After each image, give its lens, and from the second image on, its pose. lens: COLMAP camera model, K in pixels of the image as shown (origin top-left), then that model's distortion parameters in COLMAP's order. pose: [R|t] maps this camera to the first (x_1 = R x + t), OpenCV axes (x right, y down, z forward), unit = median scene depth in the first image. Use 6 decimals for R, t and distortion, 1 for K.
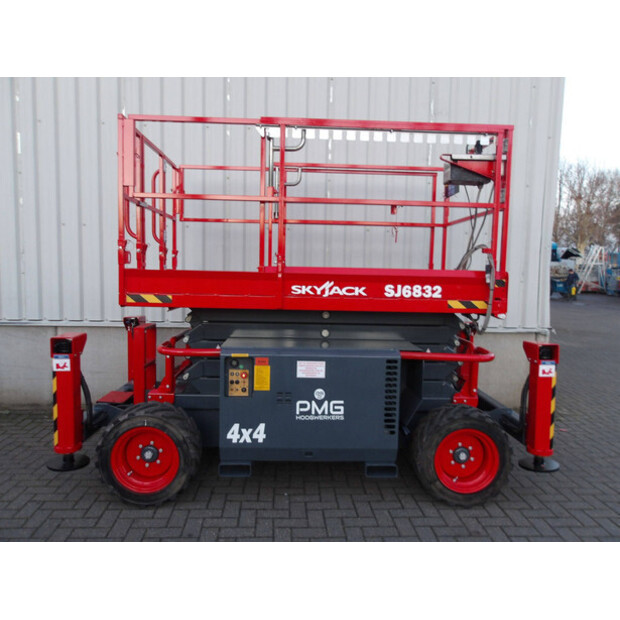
lens RADIAL K [[513.9, 0, 316.8], [0, 513.9, 308.6], [0, 0, 1]] dist [-0.001302, -0.022726]
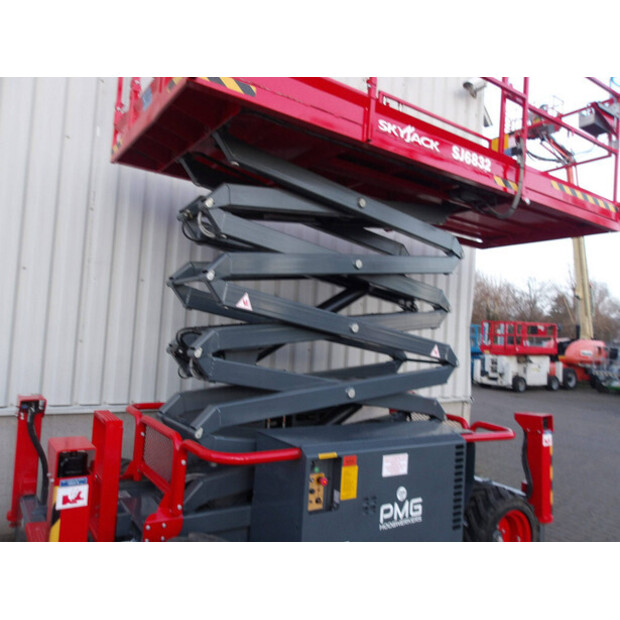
lens RADIAL K [[513.9, 0, 311.0], [0, 513.9, 309.5], [0, 0, 1]] dist [-0.001302, -0.022726]
pose [[0.855372, 0.061718, 0.514324, -0.571127], [-0.005748, 0.993947, -0.109711, -0.040358], [-0.517982, 0.090887, 0.850550, 0.334920]]
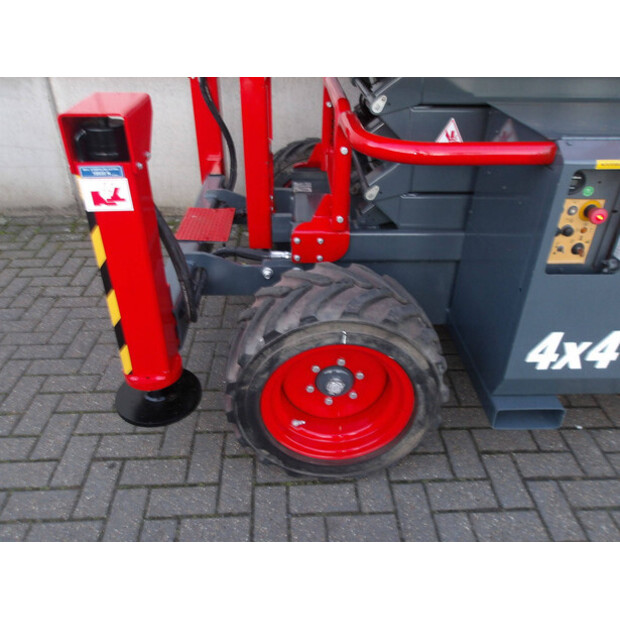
lens RADIAL K [[513.9, 0, 307.0], [0, 513.9, 314.4], [0, 0, 1]] dist [-0.001302, -0.022726]
pose [[0.999666, -0.000363, -0.025825, -0.343506], [0.012791, 0.875644, 0.482788, 0.011333], [0.022438, -0.482958, 0.875356, 0.639857]]
